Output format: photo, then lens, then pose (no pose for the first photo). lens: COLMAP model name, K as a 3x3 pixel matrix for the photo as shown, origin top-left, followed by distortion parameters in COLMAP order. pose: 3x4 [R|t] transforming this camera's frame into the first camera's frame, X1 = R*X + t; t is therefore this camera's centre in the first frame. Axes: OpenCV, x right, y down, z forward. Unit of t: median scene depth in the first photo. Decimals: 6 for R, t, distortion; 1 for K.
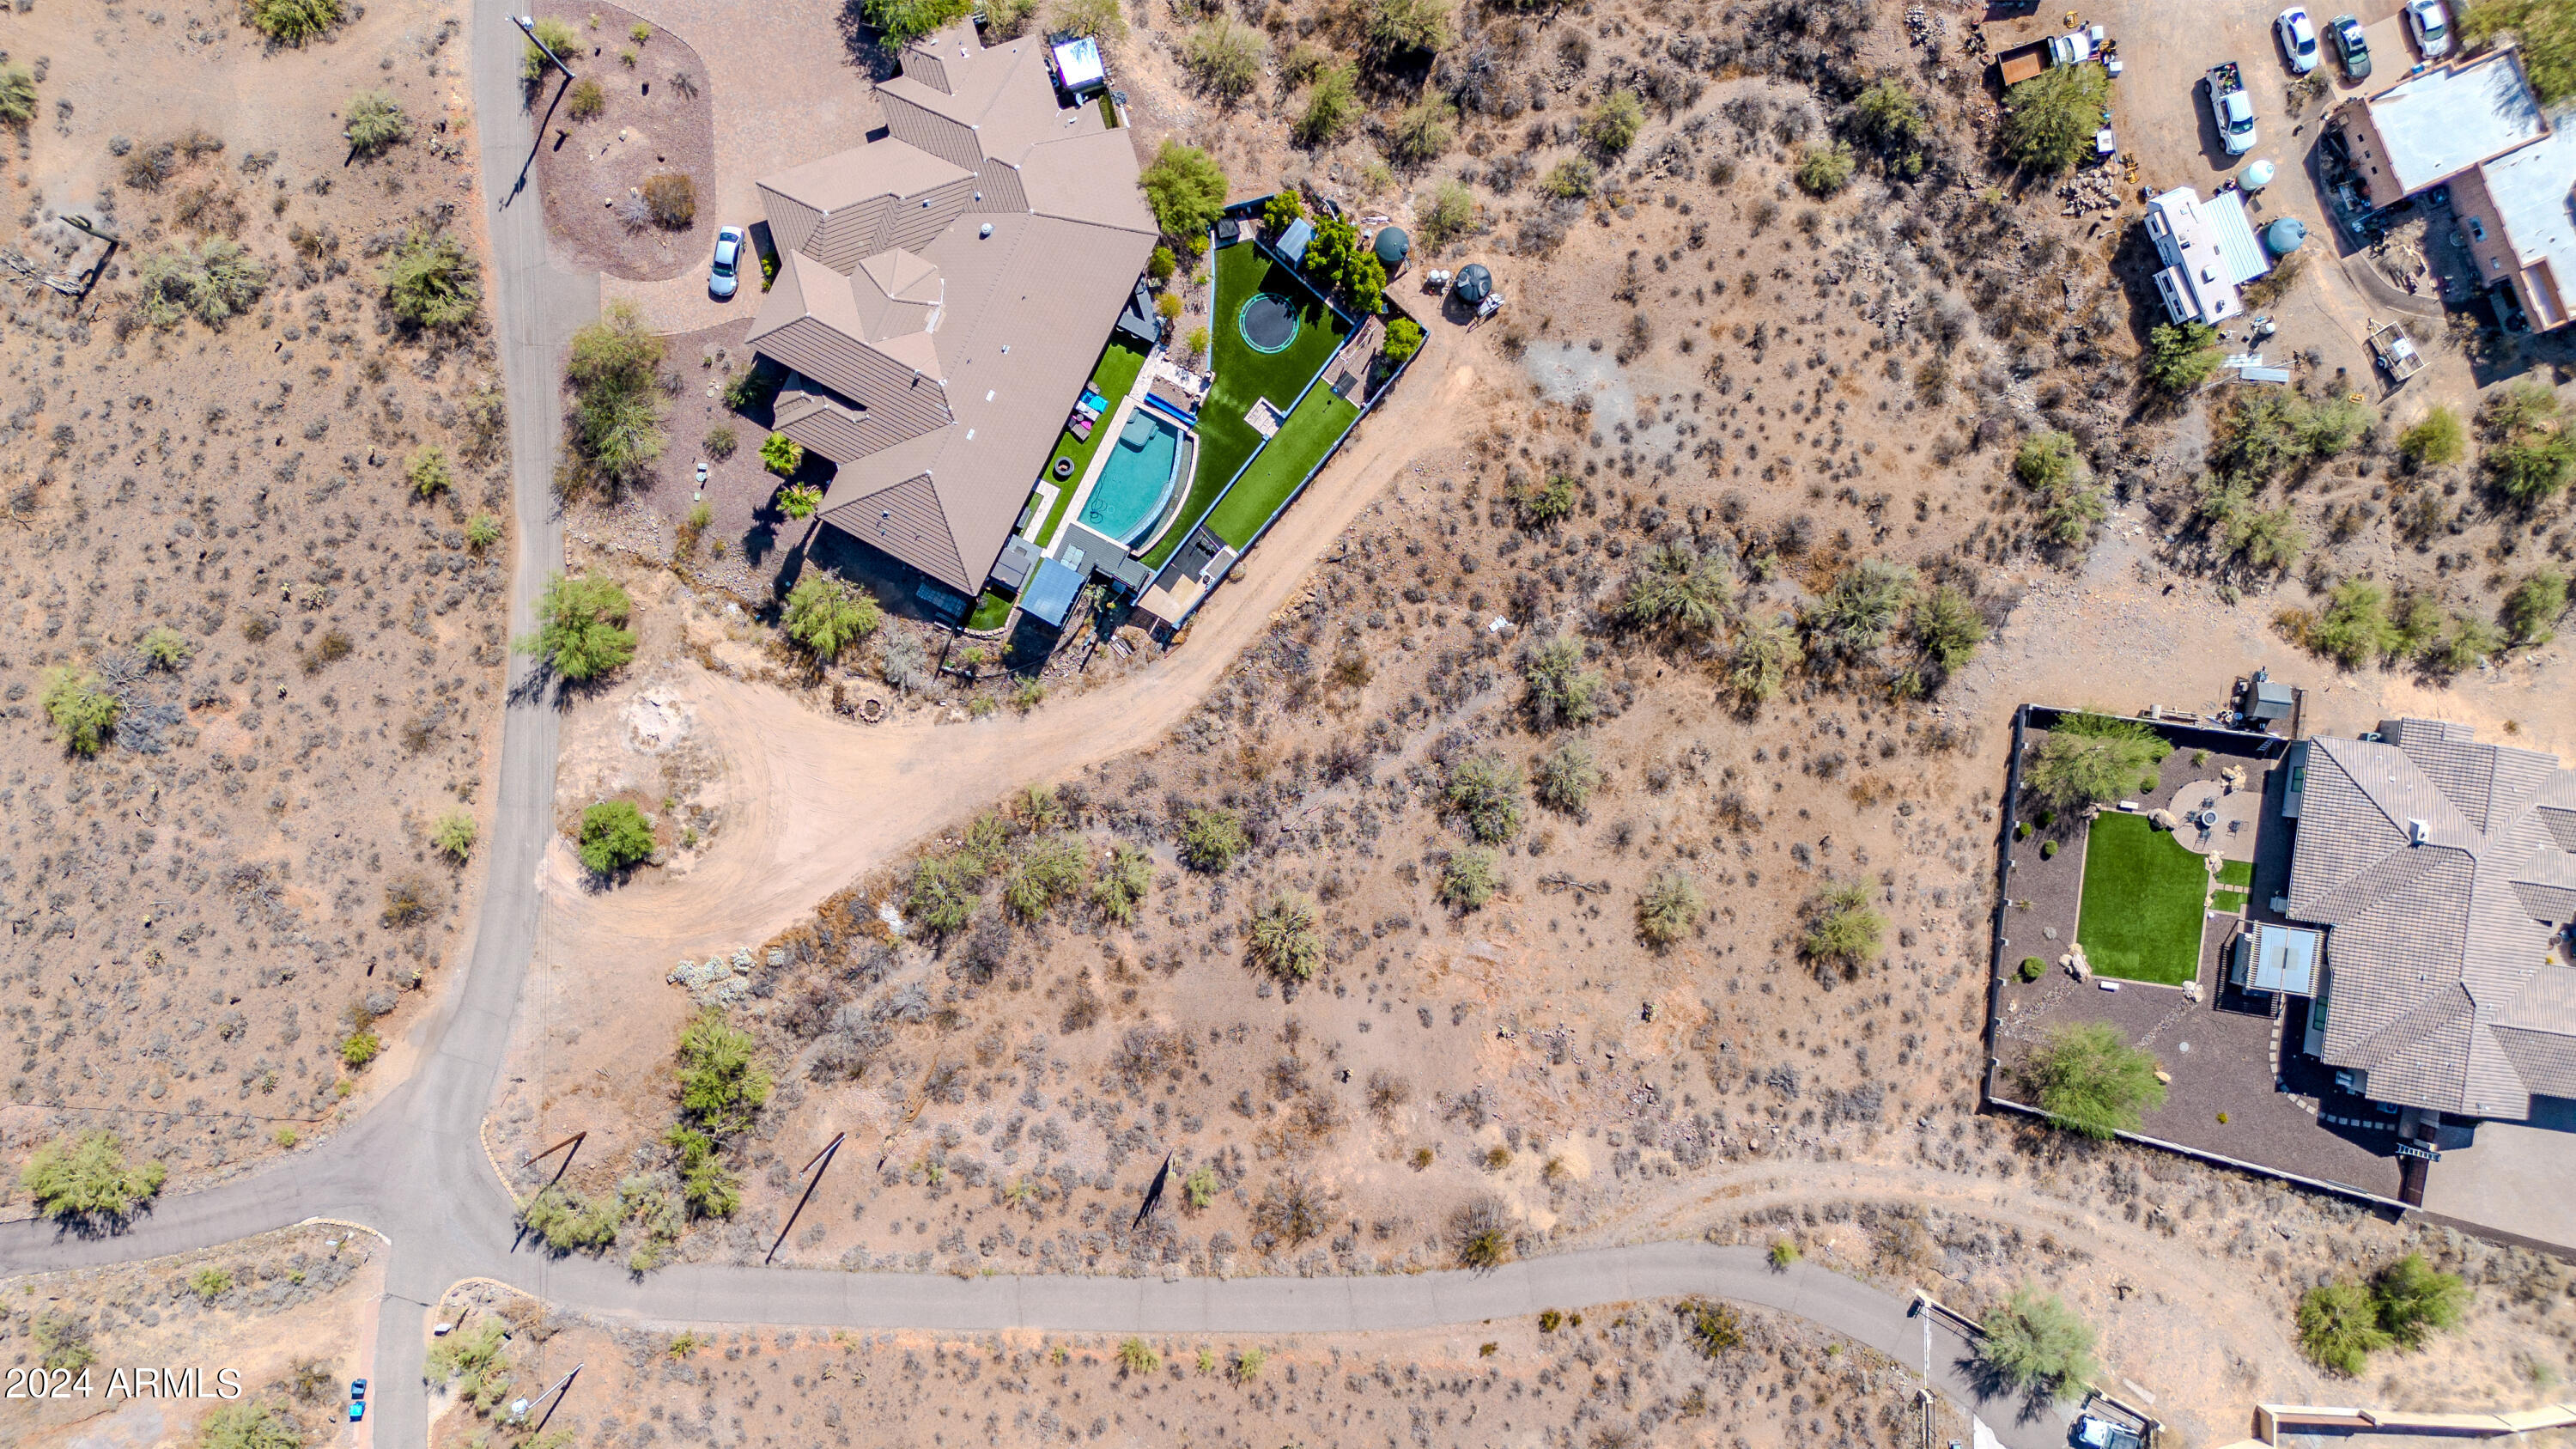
lens RADIAL K [[1830.7, 0, 1275.4], [0, 1830.7, 729.7], [0, 0, 1]] dist [0.060236, -0.064074]
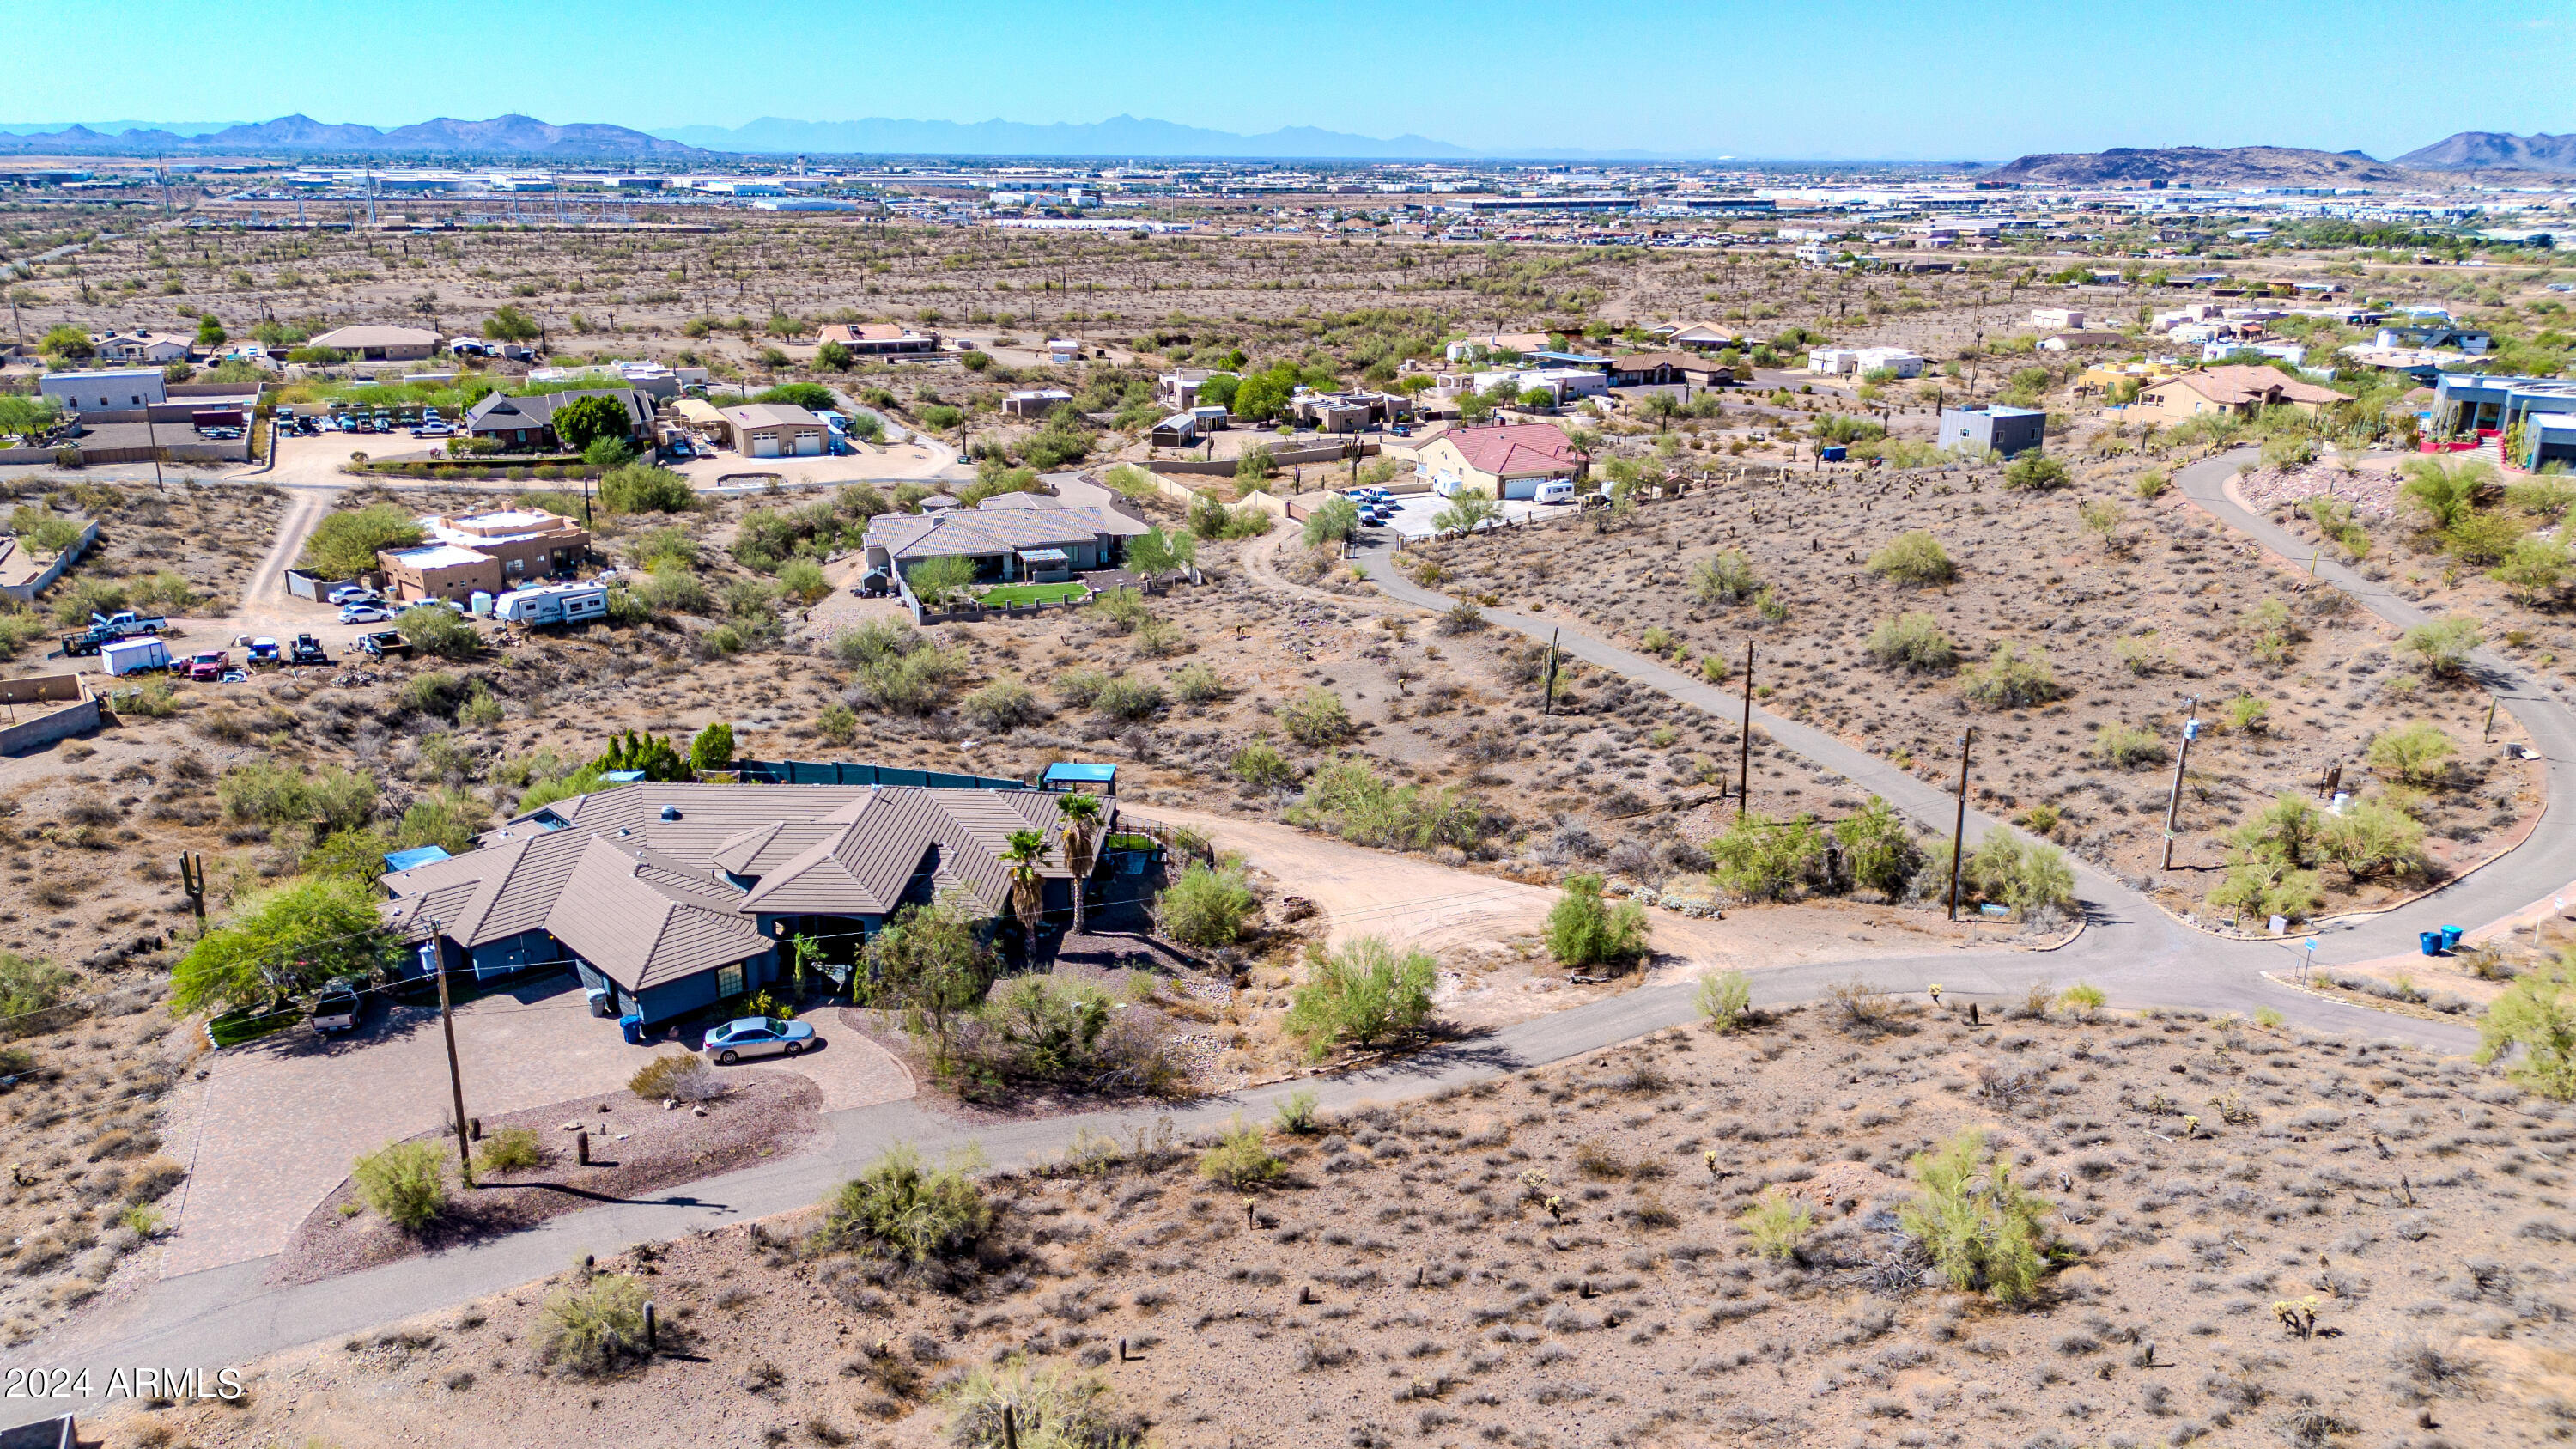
lens RADIAL K [[1830.7, 0, 1296.6], [0, 1830.7, 731.2], [0, 0, 1]] dist [0.060236, -0.064074]
pose [[-0.431991, -0.268912, 0.860854, -0.884352], [0.901847, -0.120909, 0.414793, -0.331257], [-0.007458, 0.955546, 0.294749, 0.692060]]
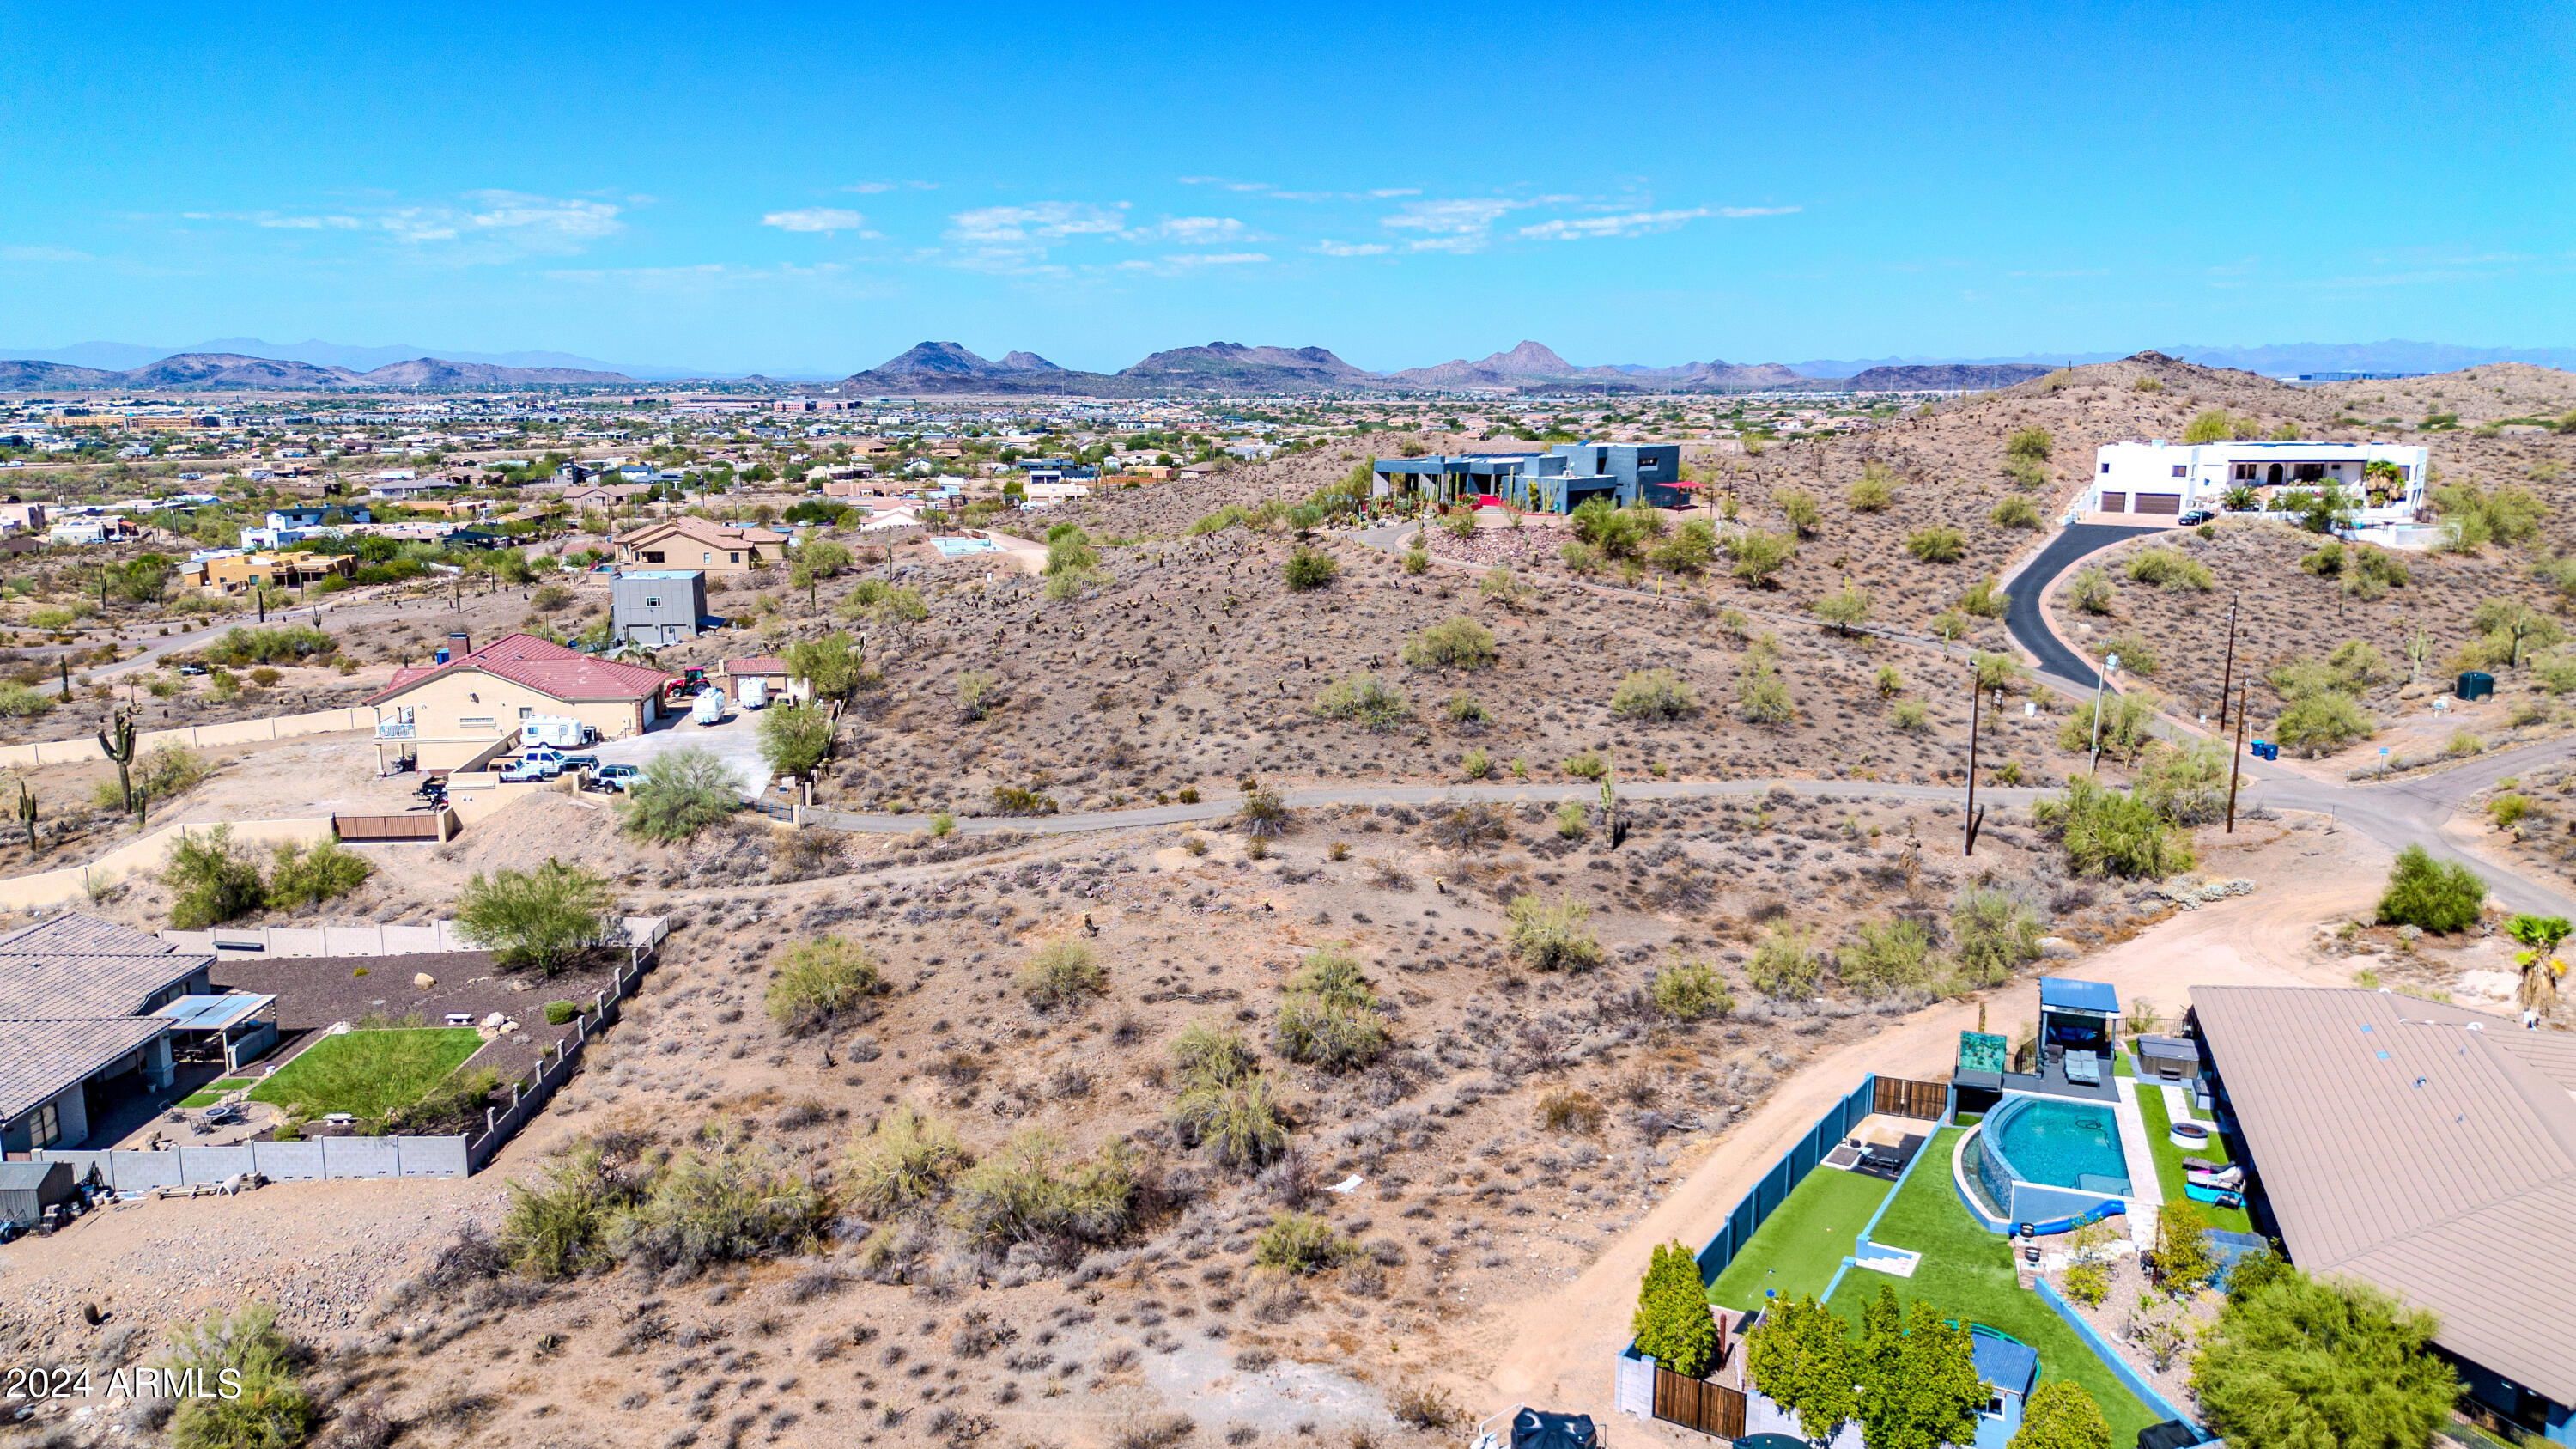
lens RADIAL K [[1830.7, 0, 1273.0], [0, 1830.7, 716.8], [0, 0, 1]] dist [0.060236, -0.064074]
pose [[-0.991738, 0.030883, -0.124503, 0.218574], [-0.128017, -0.176624, 0.975918, -0.615935], [0.008149, 0.983794, 0.179118, 0.759961]]
